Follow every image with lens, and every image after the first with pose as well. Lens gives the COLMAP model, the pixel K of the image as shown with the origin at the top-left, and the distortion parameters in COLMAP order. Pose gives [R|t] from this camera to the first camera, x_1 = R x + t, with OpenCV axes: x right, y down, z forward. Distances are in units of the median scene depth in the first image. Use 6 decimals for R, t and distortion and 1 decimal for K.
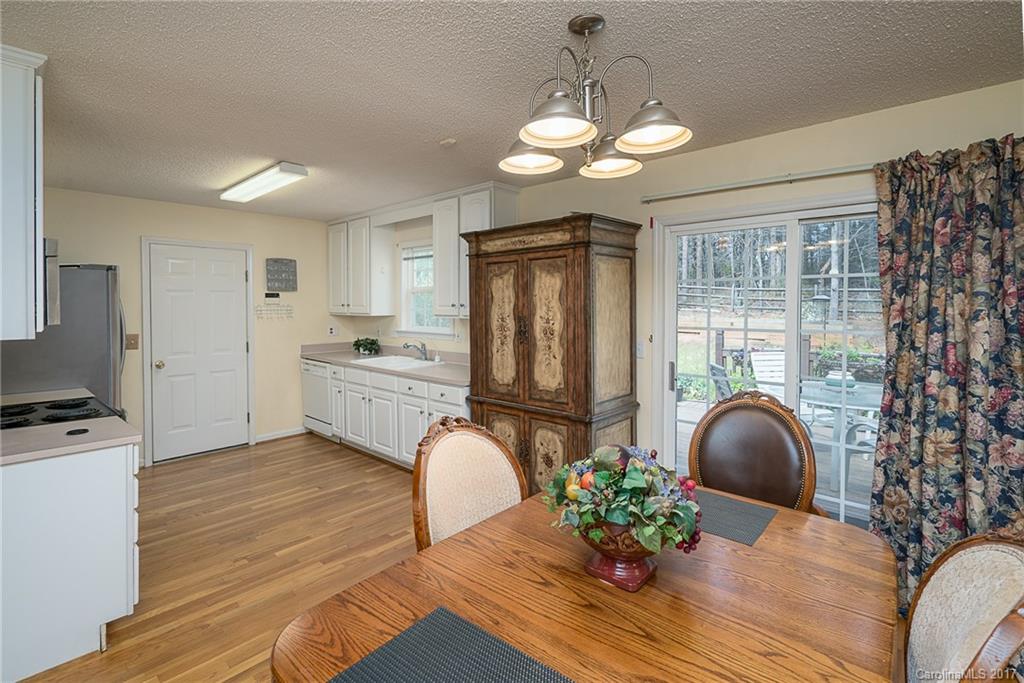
lens RADIAL K [[475.1, 0, 490.2], [0, 475.1, 308.8], [0, 0, 1]] dist [-0.005212, 0.002598]
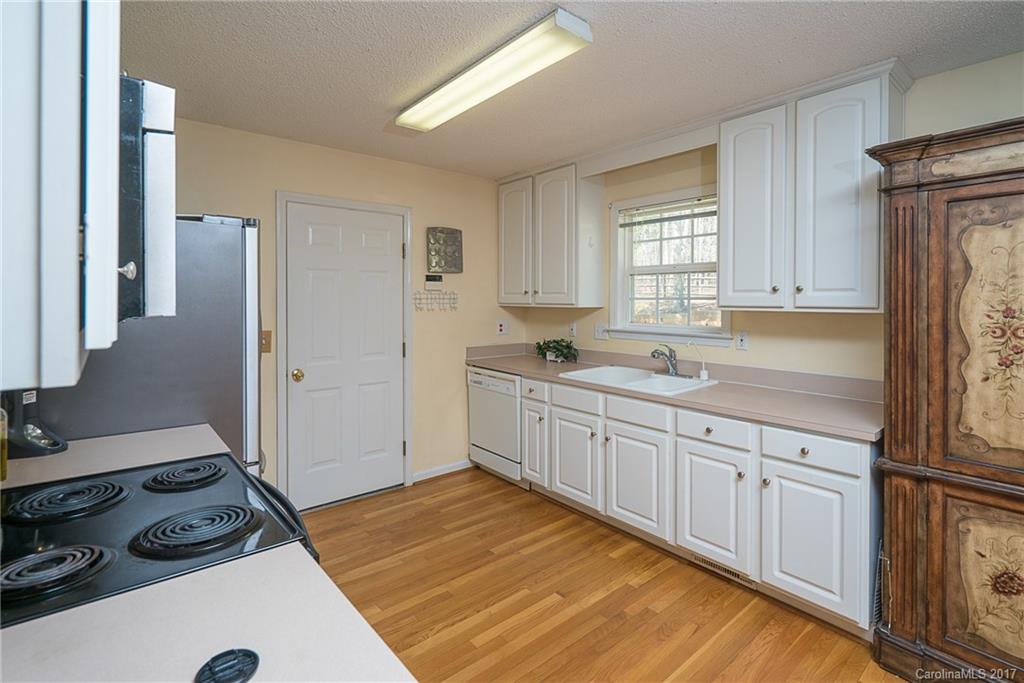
lens RADIAL K [[475.1, 0, 496.6], [0, 475.1, 298.5], [0, 0, 1]] dist [-0.005212, 0.002598]
pose [[0.991551, 0.005043, -0.129620, -0.299151], [-0.006568, 0.999914, -0.011342, 0.011336], [0.129552, 0.012097, 0.991499, 0.324799]]
